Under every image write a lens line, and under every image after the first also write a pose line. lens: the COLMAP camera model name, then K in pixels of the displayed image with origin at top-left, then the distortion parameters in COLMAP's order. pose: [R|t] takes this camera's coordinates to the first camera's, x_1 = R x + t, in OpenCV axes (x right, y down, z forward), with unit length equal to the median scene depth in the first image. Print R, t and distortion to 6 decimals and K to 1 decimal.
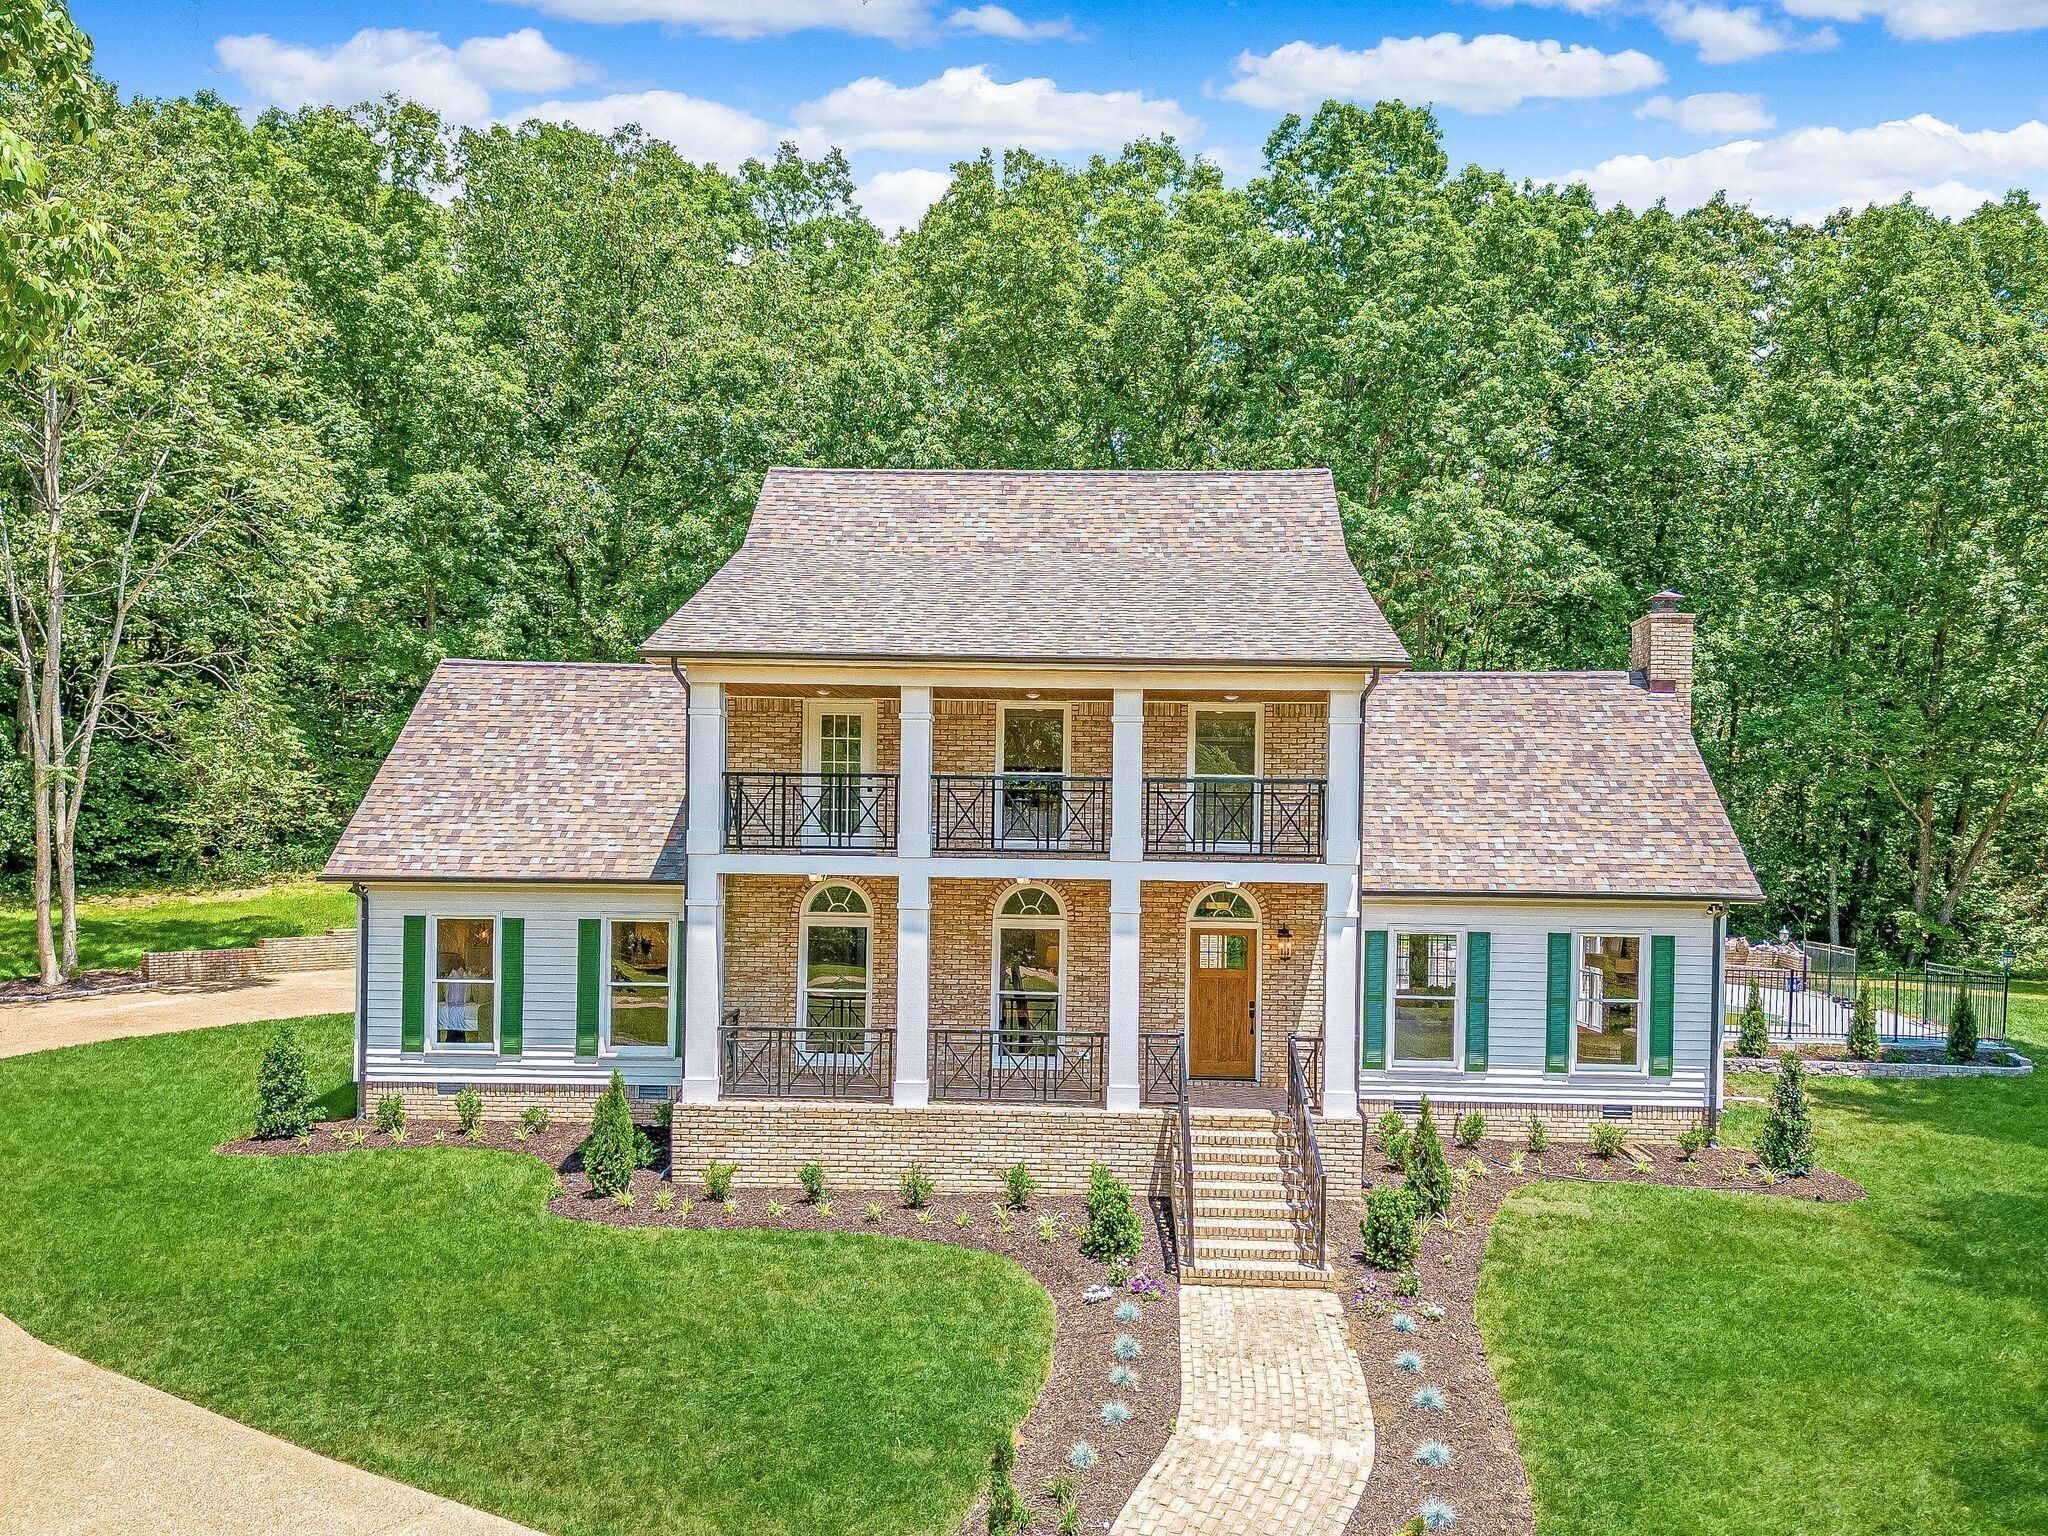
lens RADIAL K [[1675.4, 0, 1051.9], [0, 1675.4, 870.2], [0, 0, 1]] dist [0.073862, -0.096811]
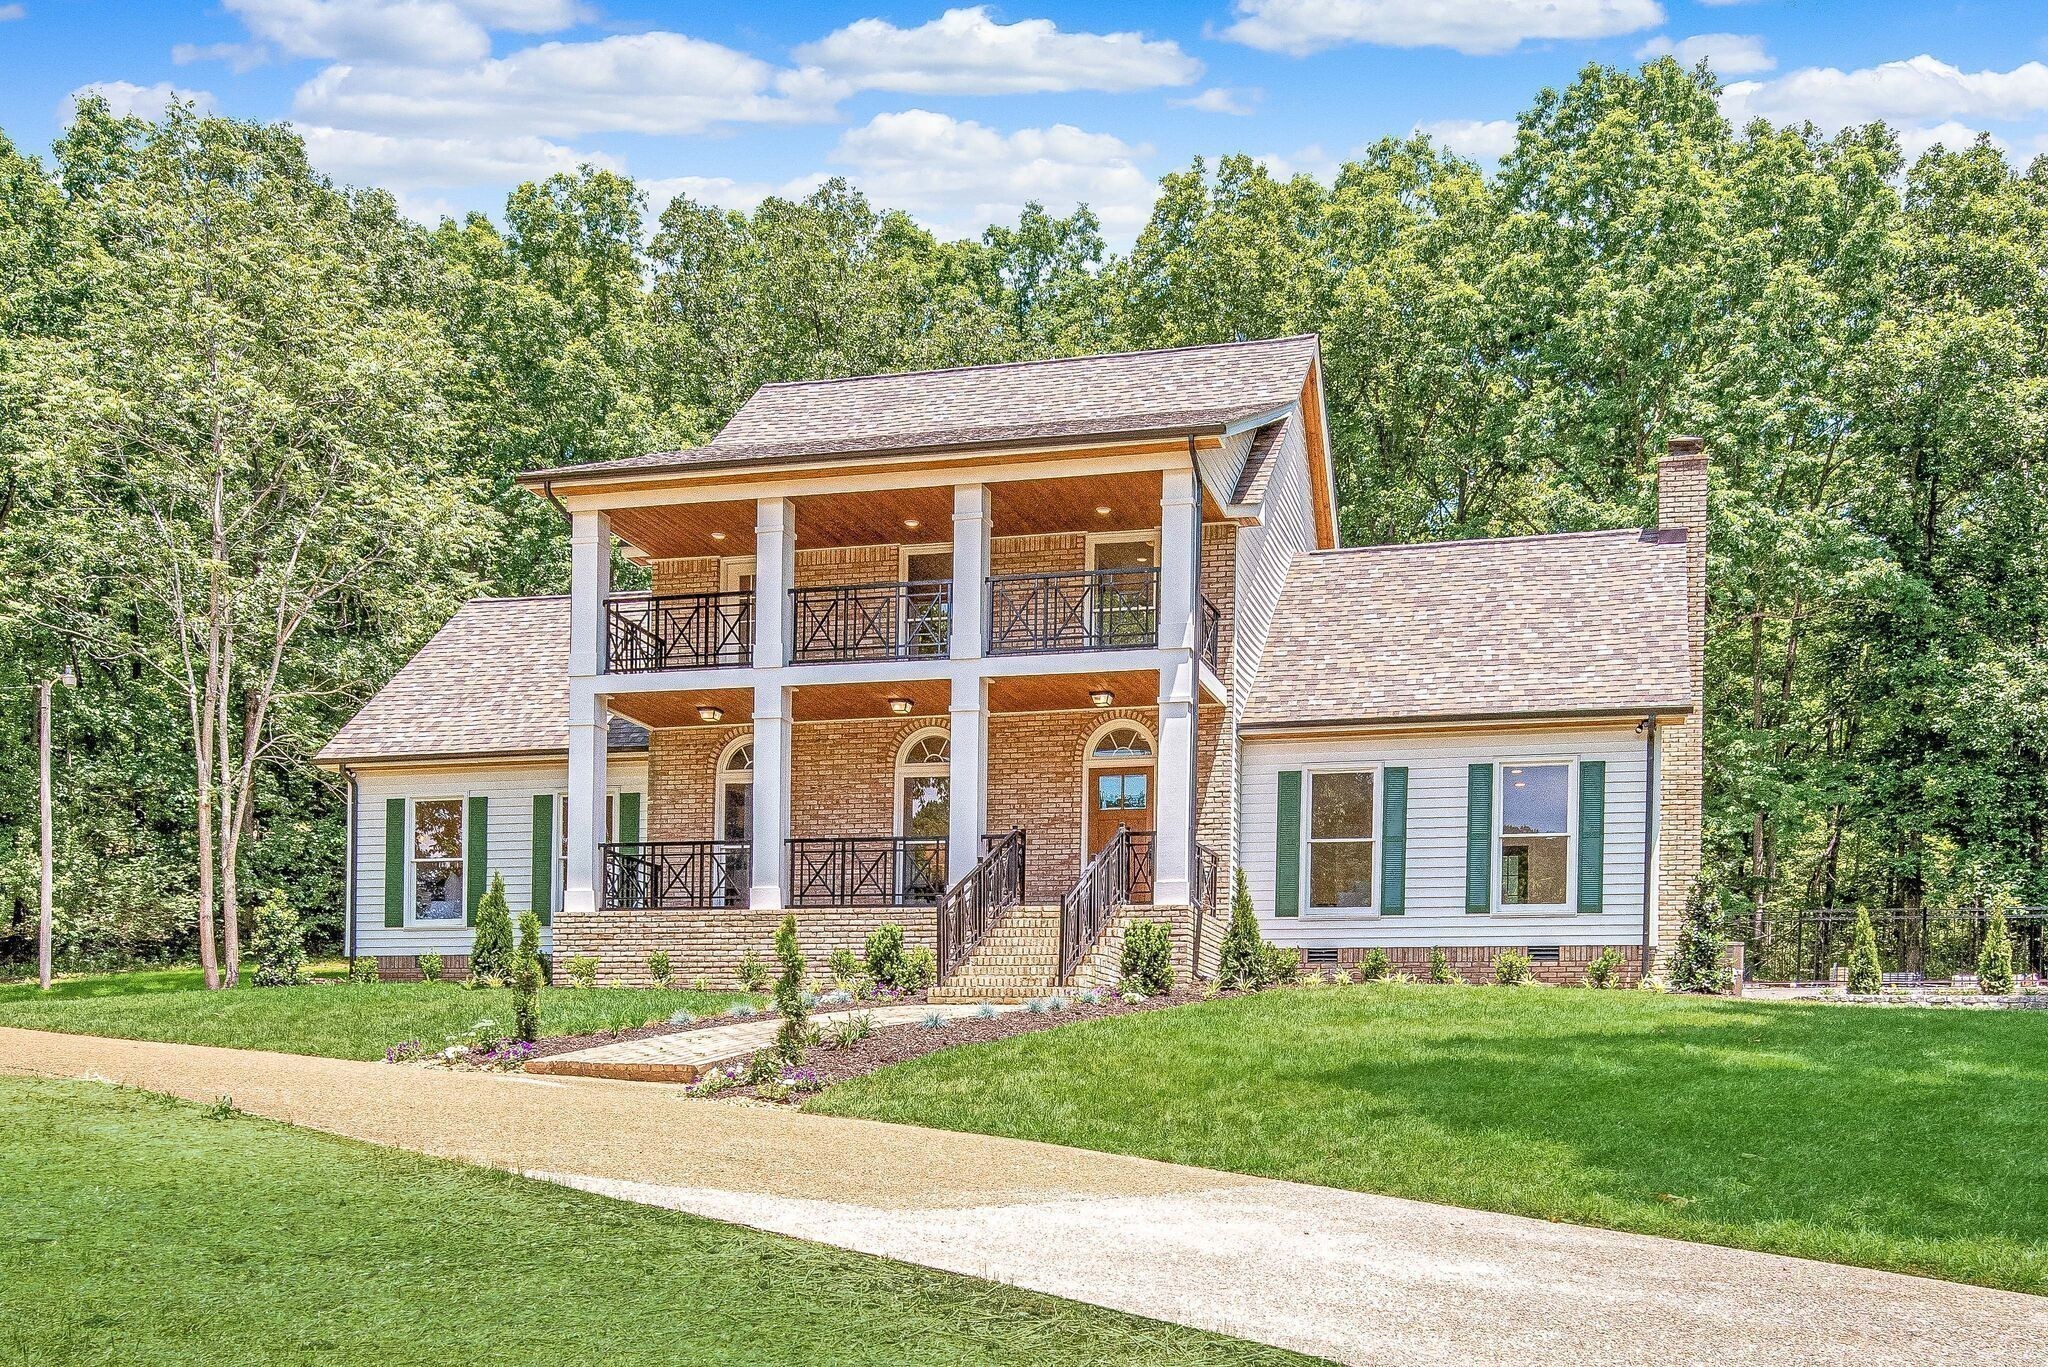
lens RADIAL K [[2014.4, 0, 1085.2], [0, 2014.4, 1152.2], [0, 0, 1]] dist [-0.006337, -0.015807]
pose [[0.973800, 0.002752, -0.227388, 0.335635], [-0.004328, 0.999970, -0.006430, 0.256684], [0.227363, 0.007246, 0.973783, -0.135111]]
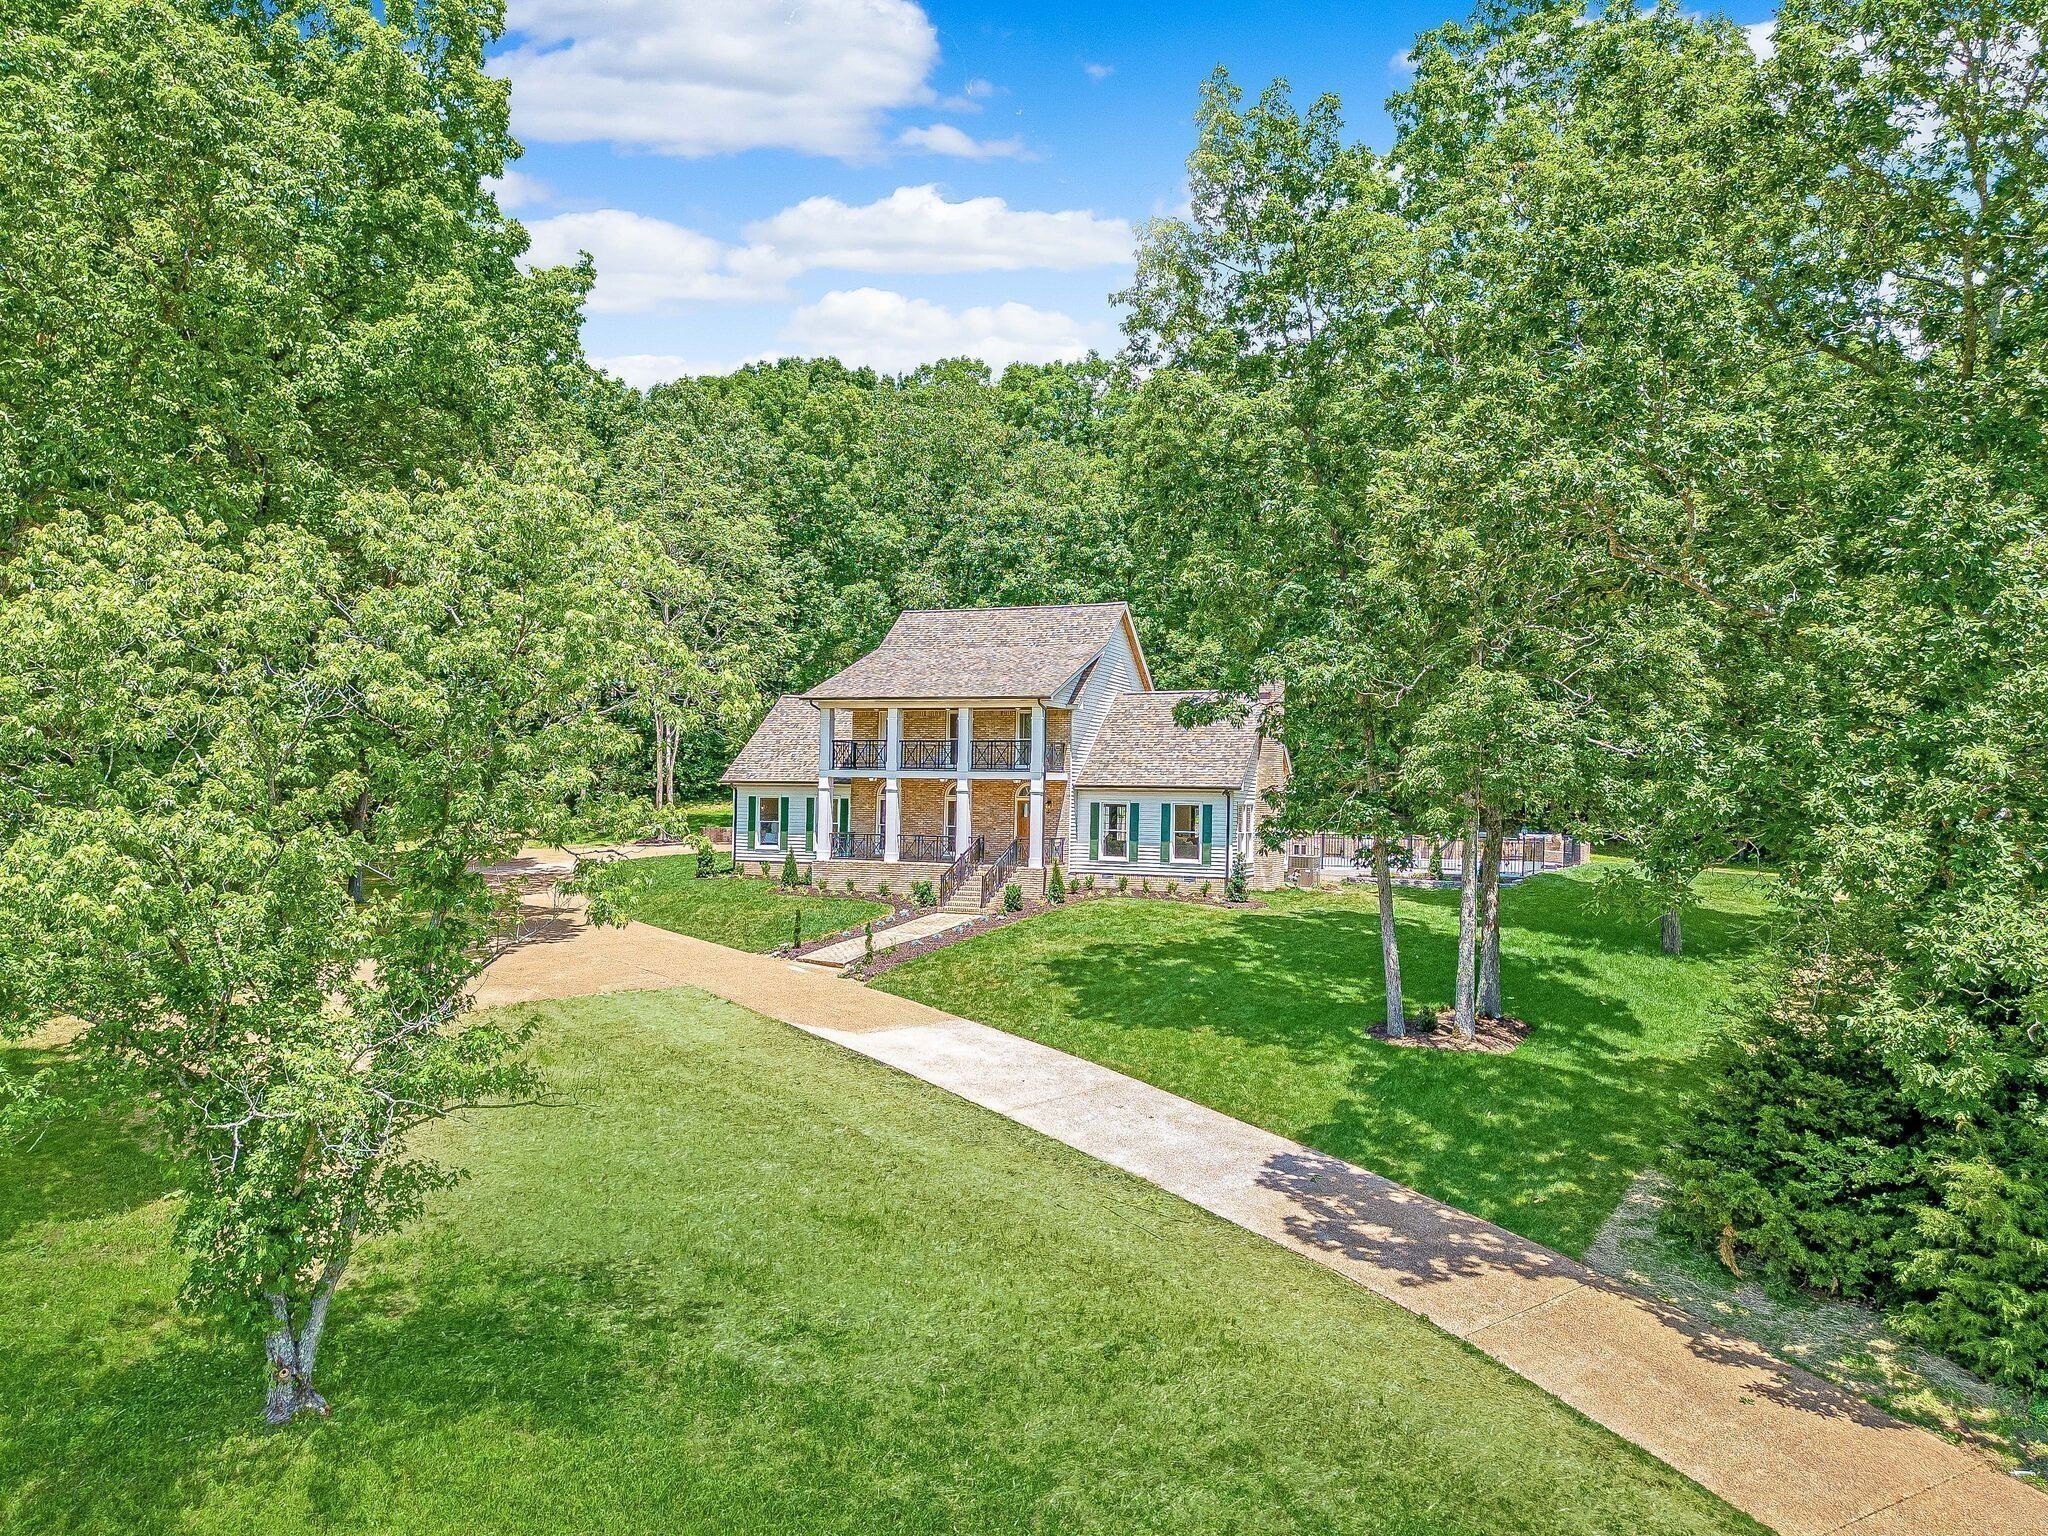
lens RADIAL K [[1520.9, 0, 1048.1], [0, 1520.9, 802.9], [0, 0, 1]] dist [0.061354, -0.006199]
pose [[0.937325, 0.001924, -0.348450, 0.878931], [-0.007479, 0.999865, -0.014598, 0.068062], [0.348375, 0.016289, 0.937214, -1.059066]]
